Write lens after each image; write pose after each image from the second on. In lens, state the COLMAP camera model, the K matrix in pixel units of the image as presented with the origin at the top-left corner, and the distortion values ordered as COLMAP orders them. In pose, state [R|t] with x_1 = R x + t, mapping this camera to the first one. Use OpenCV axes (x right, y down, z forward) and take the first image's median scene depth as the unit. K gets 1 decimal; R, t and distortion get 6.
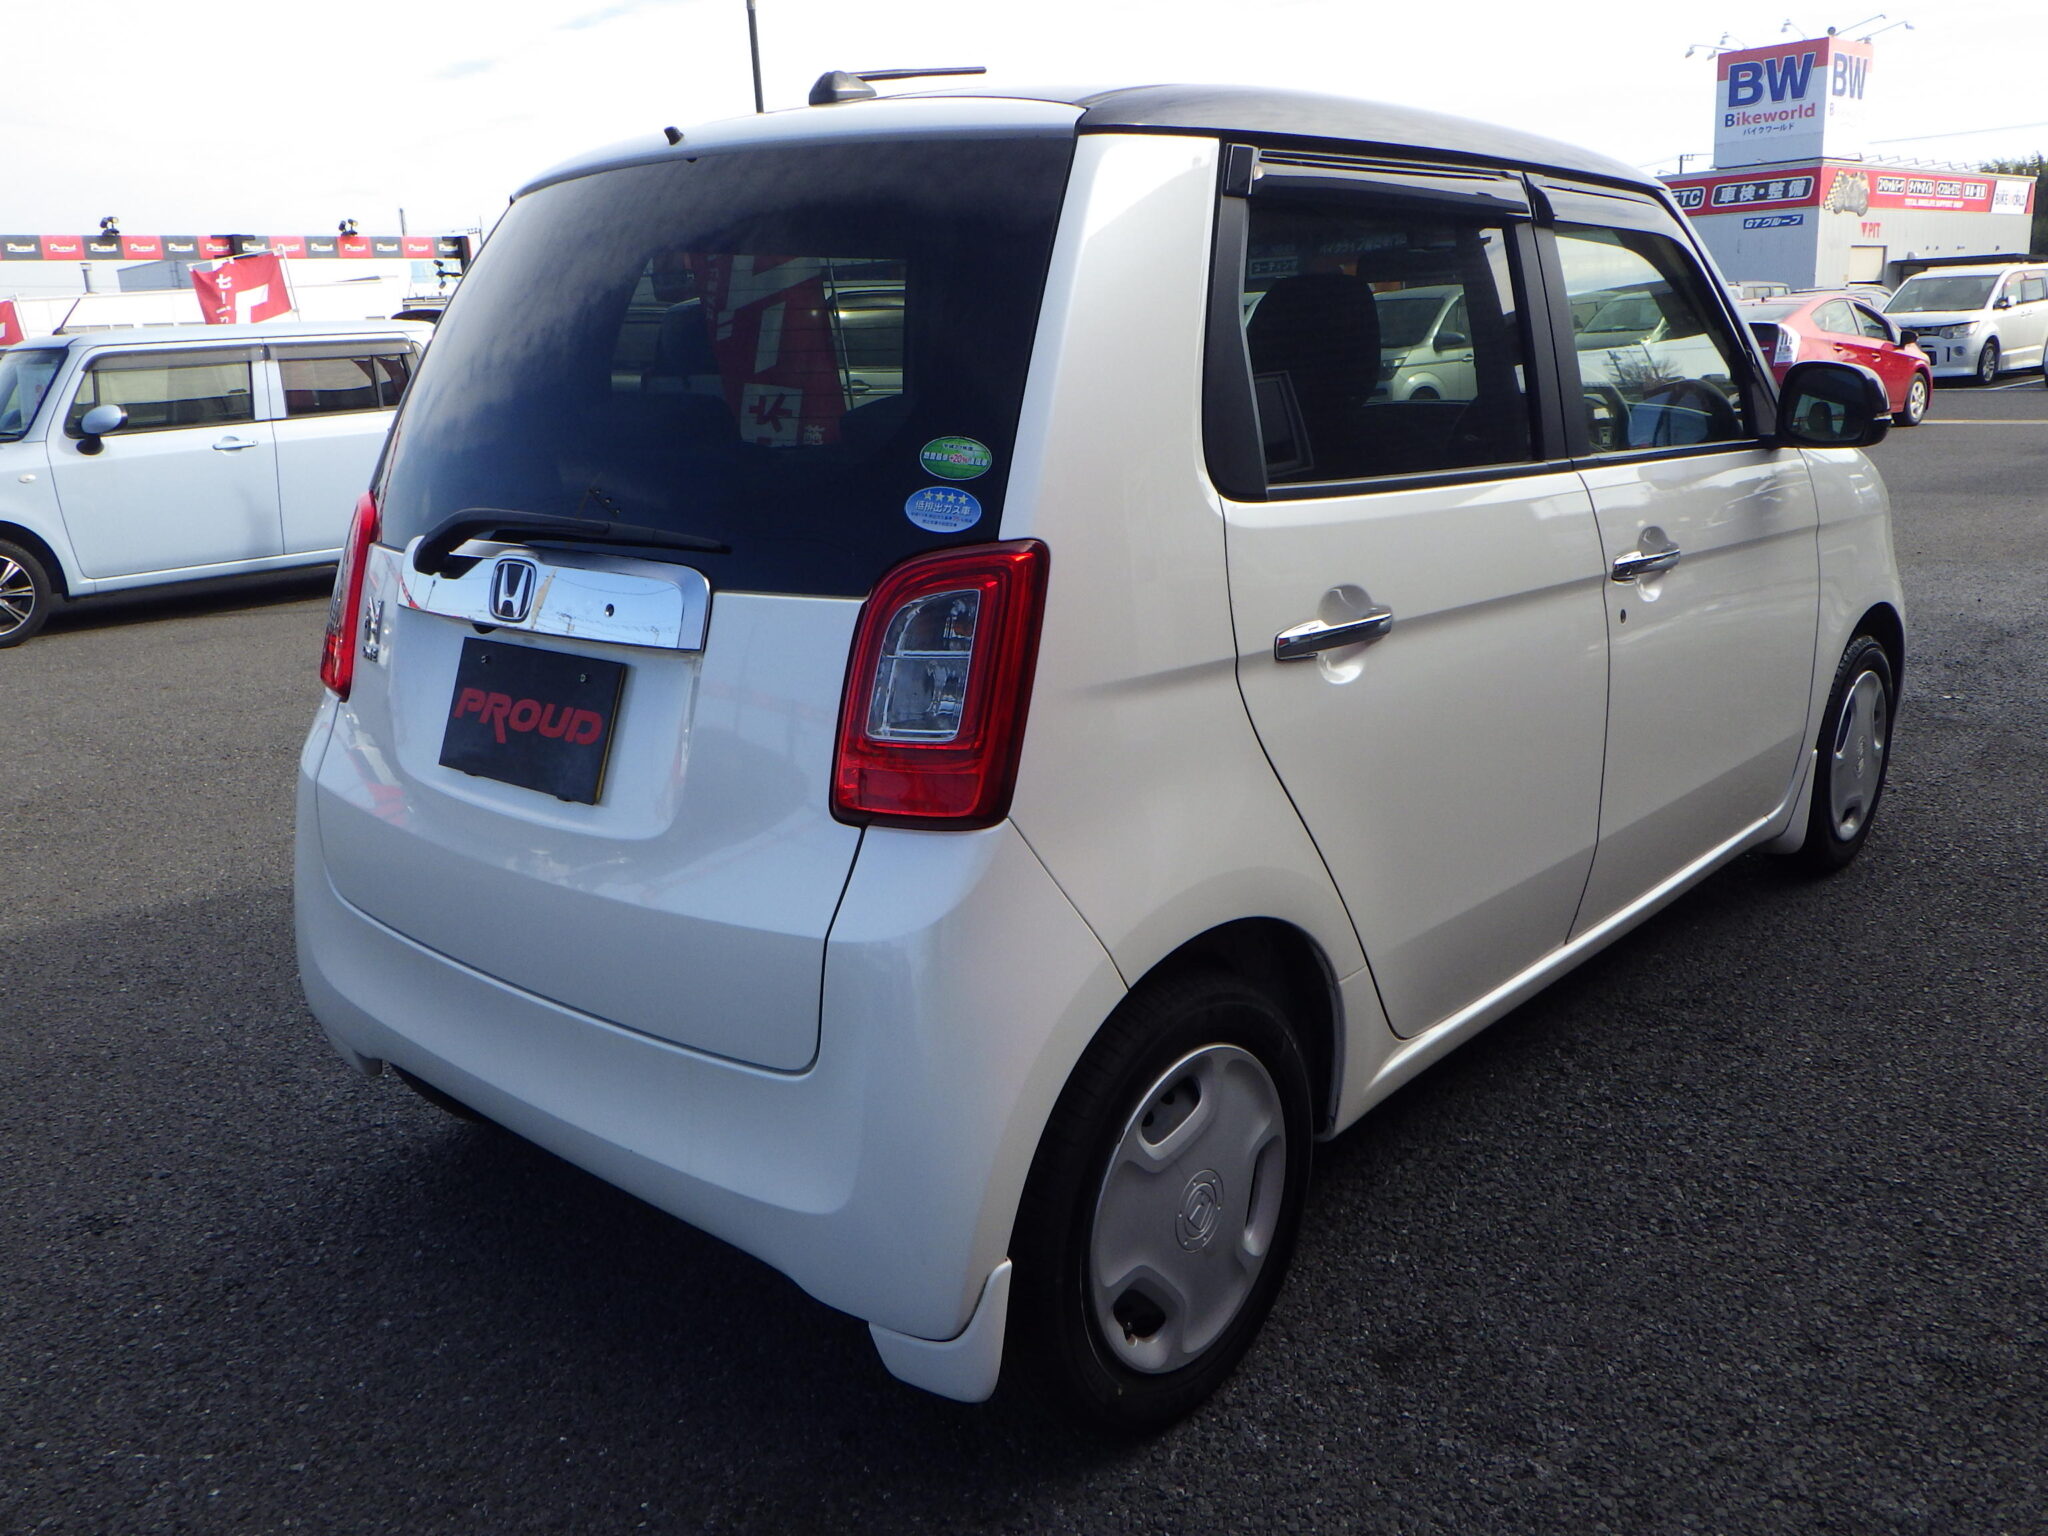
lens RADIAL K [[1689.9, 0, 1024.0], [0, 1689.9, 768.0], [0, 0, 1]] dist [0.012847, -0.032027]
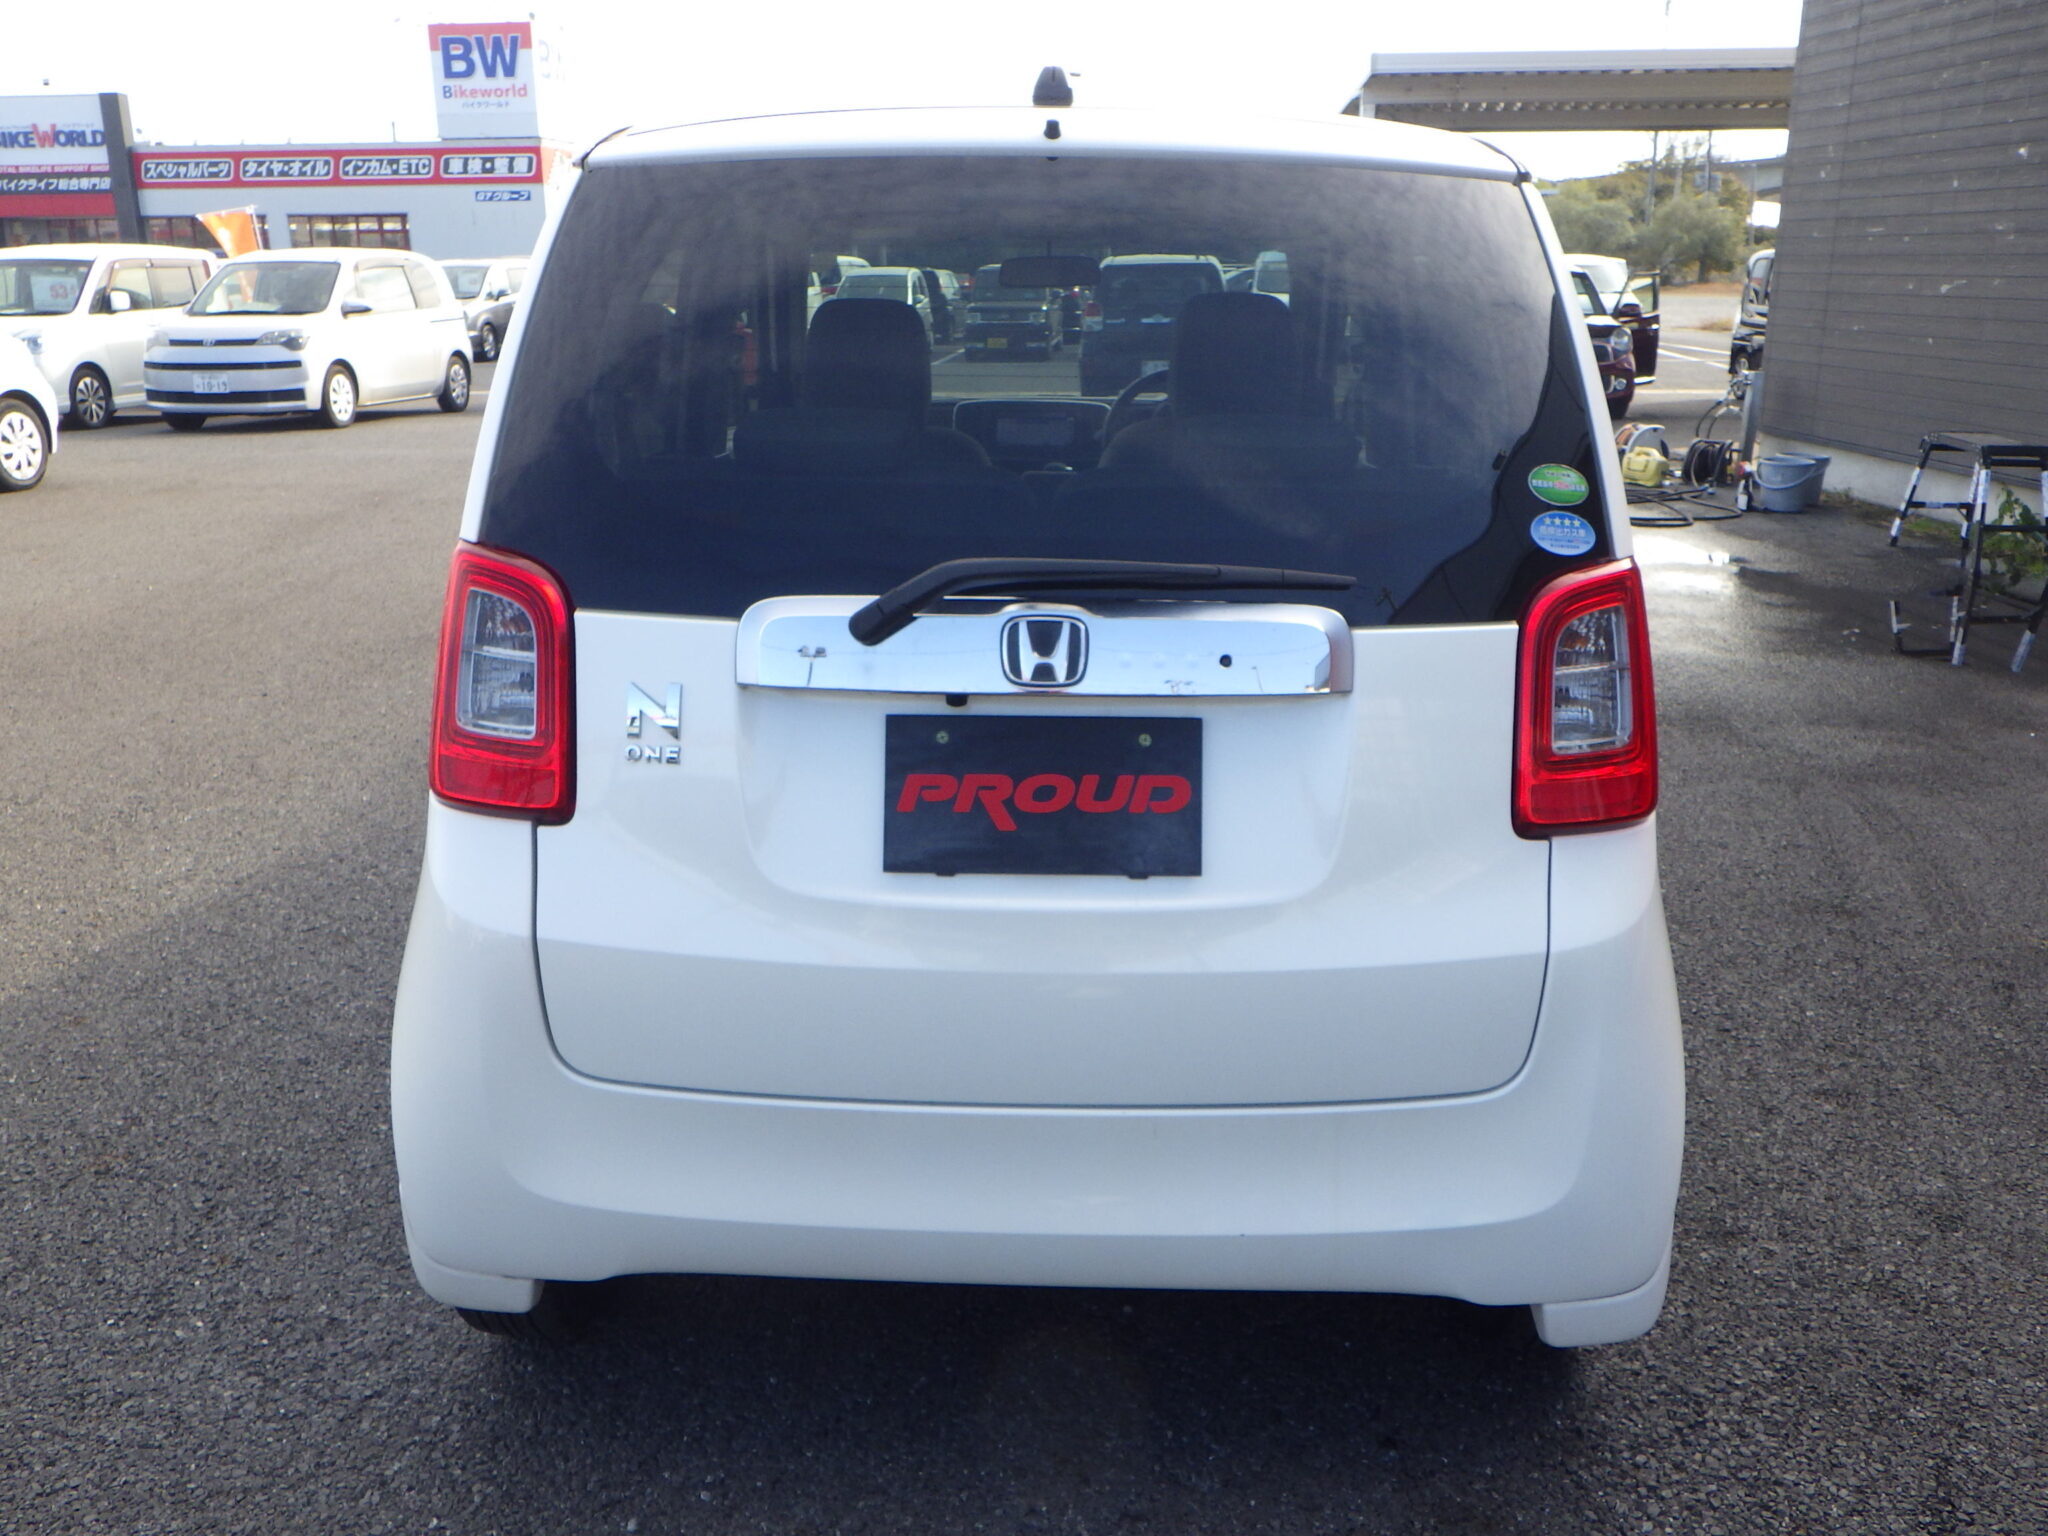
lens RADIAL K [[1689.9, 0, 1024.0], [0, 1689.9, 768.0], [0, 0, 1]] dist [0.012847, -0.032027]
pose [[0.760812, -0.143519, 0.632904, -0.865085], [0.131557, 0.989099, 0.066146, -0.104713], [-0.635498, 0.032938, 0.771400, 0.341112]]
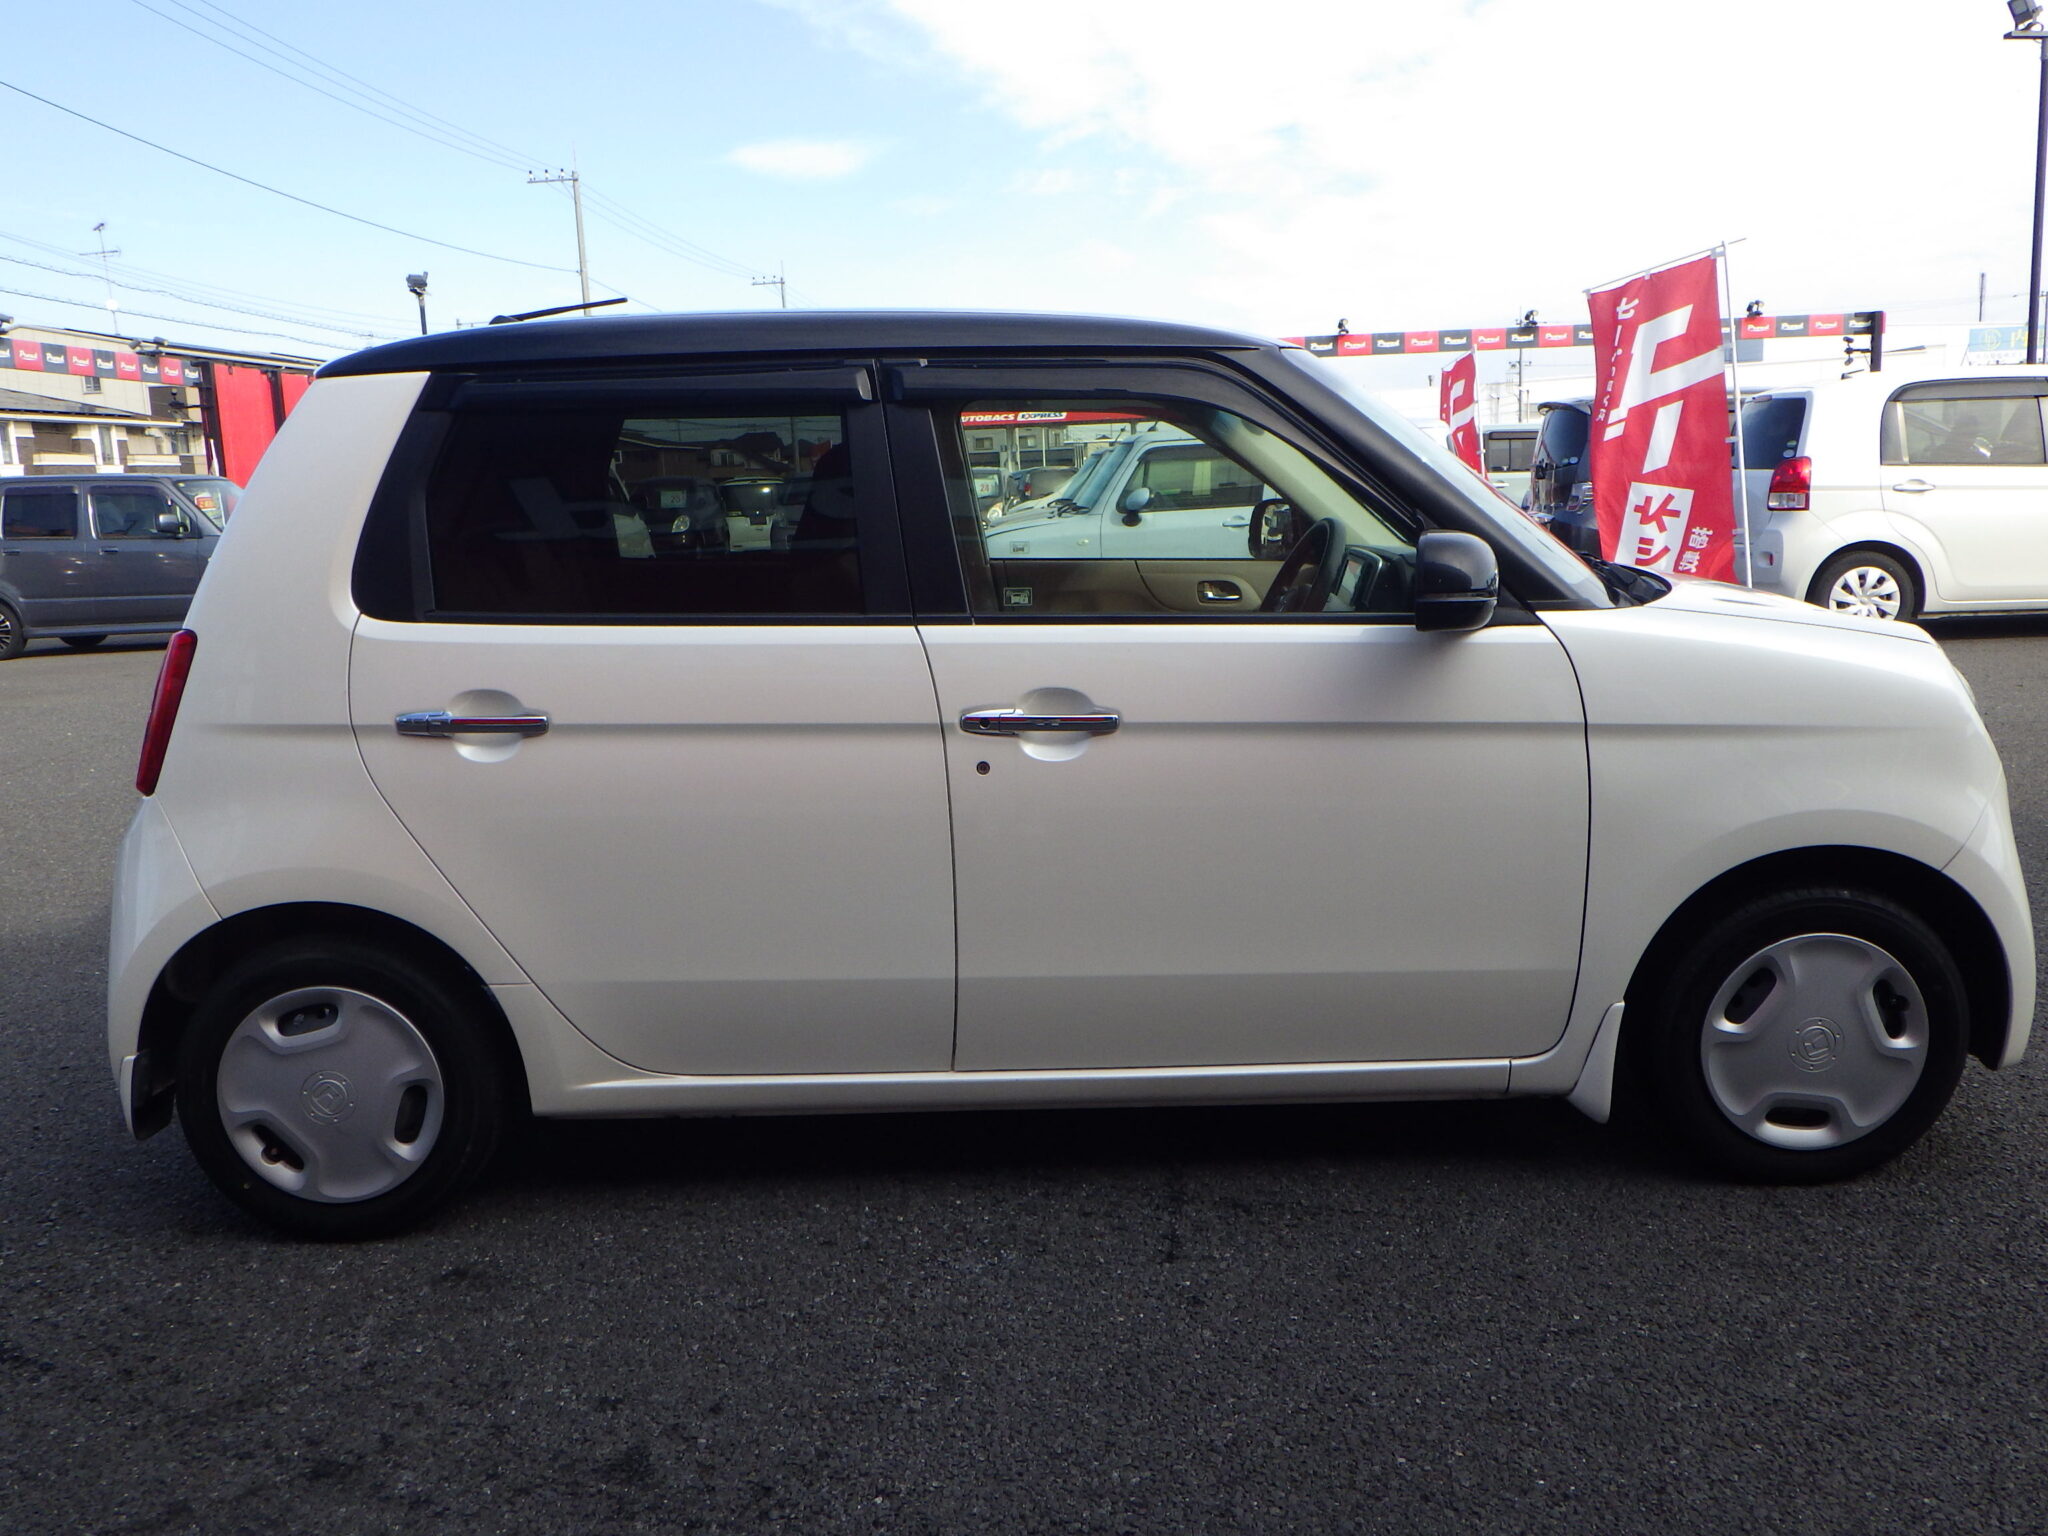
lens RADIAL K [[1683.6, 0, 1024.0], [0, 1683.6, 768.0], [0, 0, 1]] dist [0.001360, -0.062500]
pose [[0.657241, 0.148639, -0.738878, 0.313157], [-0.176077, 0.983513, 0.041229, -0.037754], [0.732824, 0.103002, 0.672576, 0.089207]]
